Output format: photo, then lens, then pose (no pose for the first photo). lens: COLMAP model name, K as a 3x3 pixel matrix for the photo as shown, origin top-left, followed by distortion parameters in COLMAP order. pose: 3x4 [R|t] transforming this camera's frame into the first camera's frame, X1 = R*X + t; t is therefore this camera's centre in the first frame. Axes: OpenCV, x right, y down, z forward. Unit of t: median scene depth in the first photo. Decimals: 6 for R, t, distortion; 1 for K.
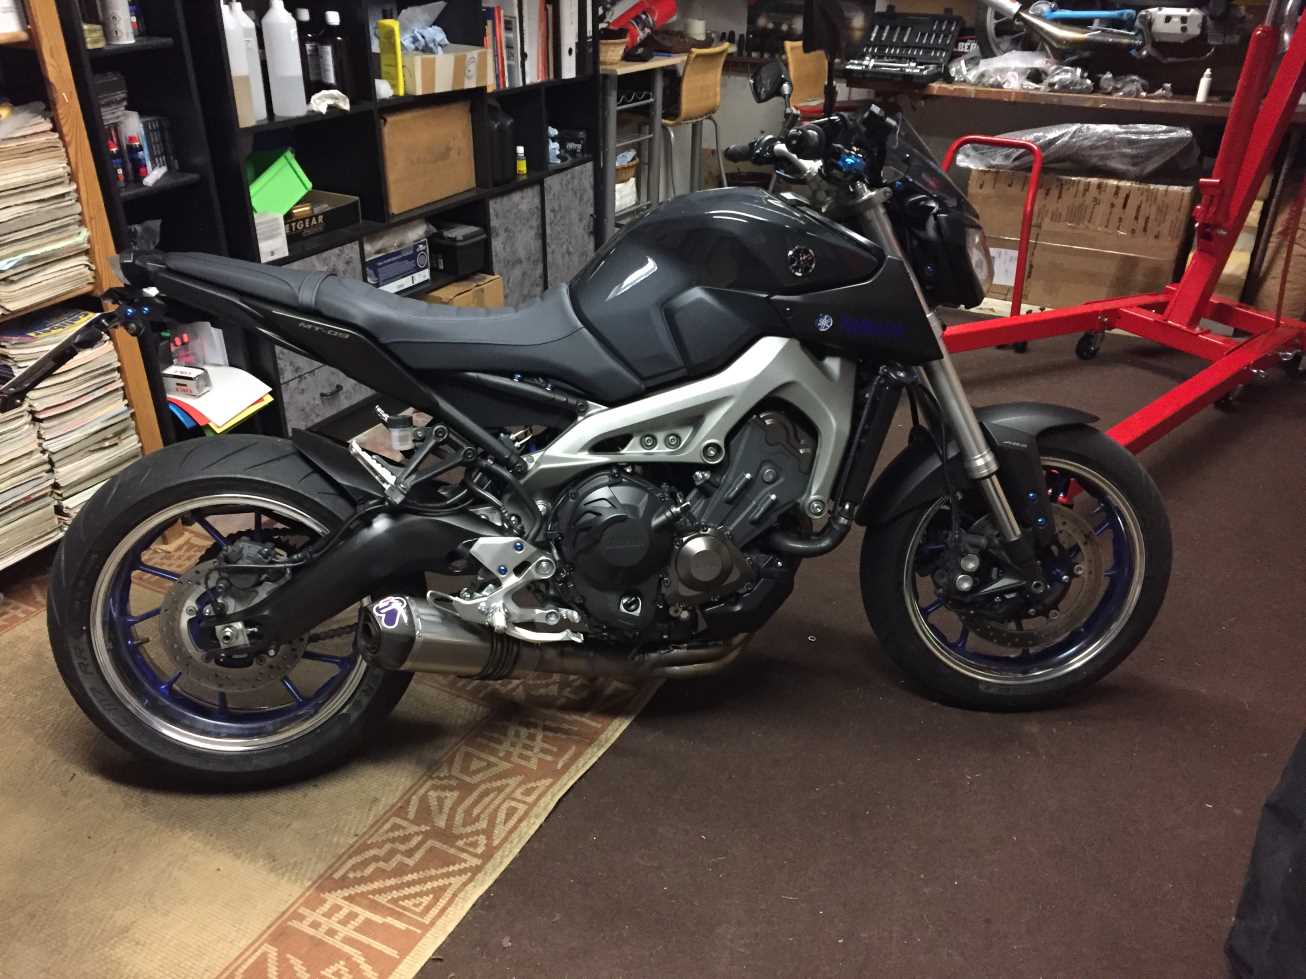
lens RADIAL K [[1132.5, 0, 653.0], [0, 1132.5, 489.5], [0, 0, 1]] dist [0.008262, 0.003594]
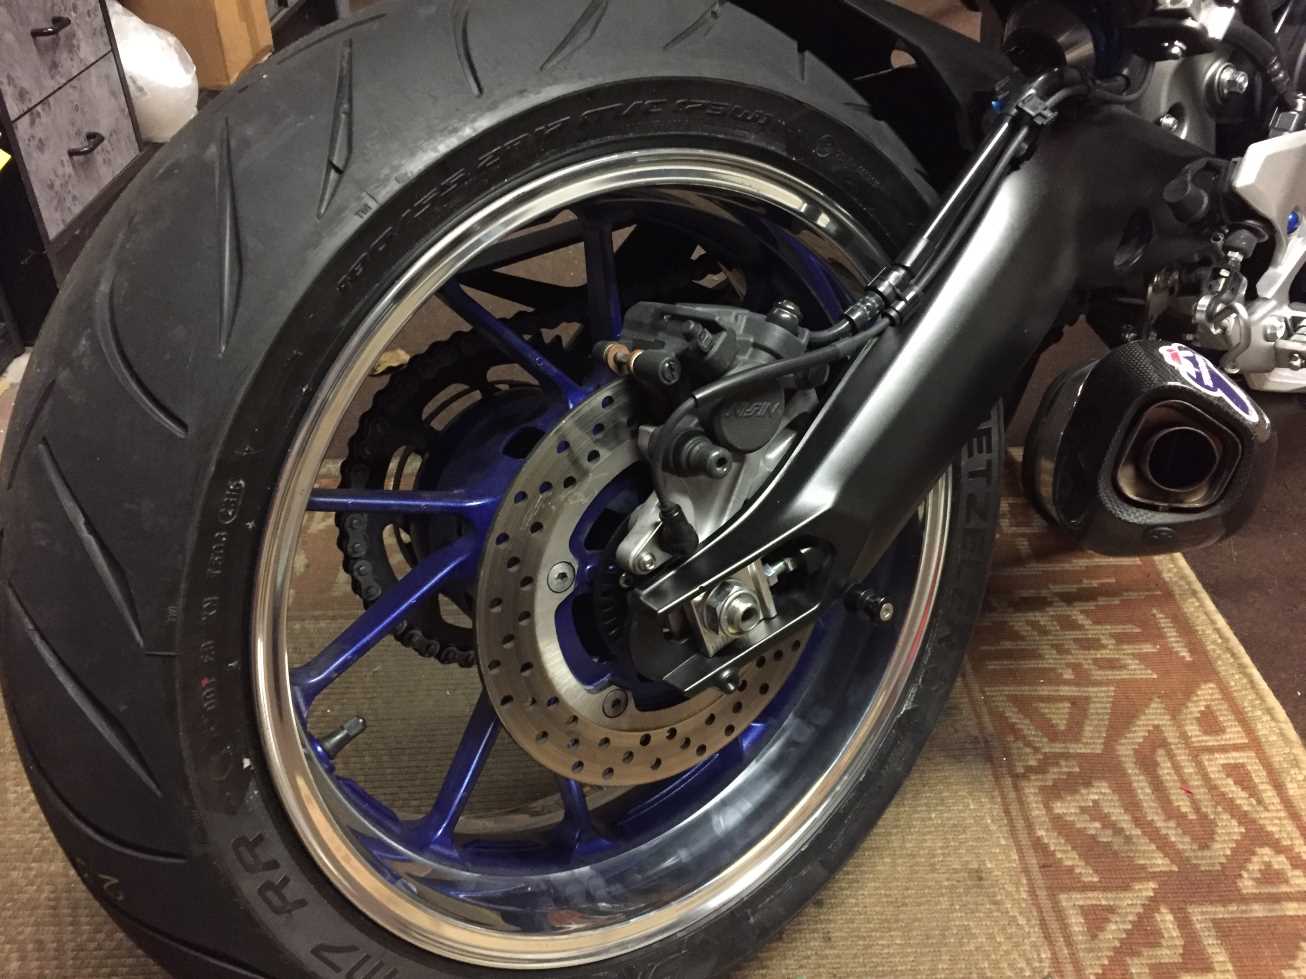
lens RADIAL K [[1132.5, 0, 653.0], [0, 1132.5, 489.5], [0, 0, 1]] dist [0.008262, 0.003594]
pose [[0.875271, -0.286436, 0.389686, -0.478861], [0.229242, 0.955196, 0.187211, 0.032163], [-0.425851, -0.074528, 0.901719, 0.692626]]
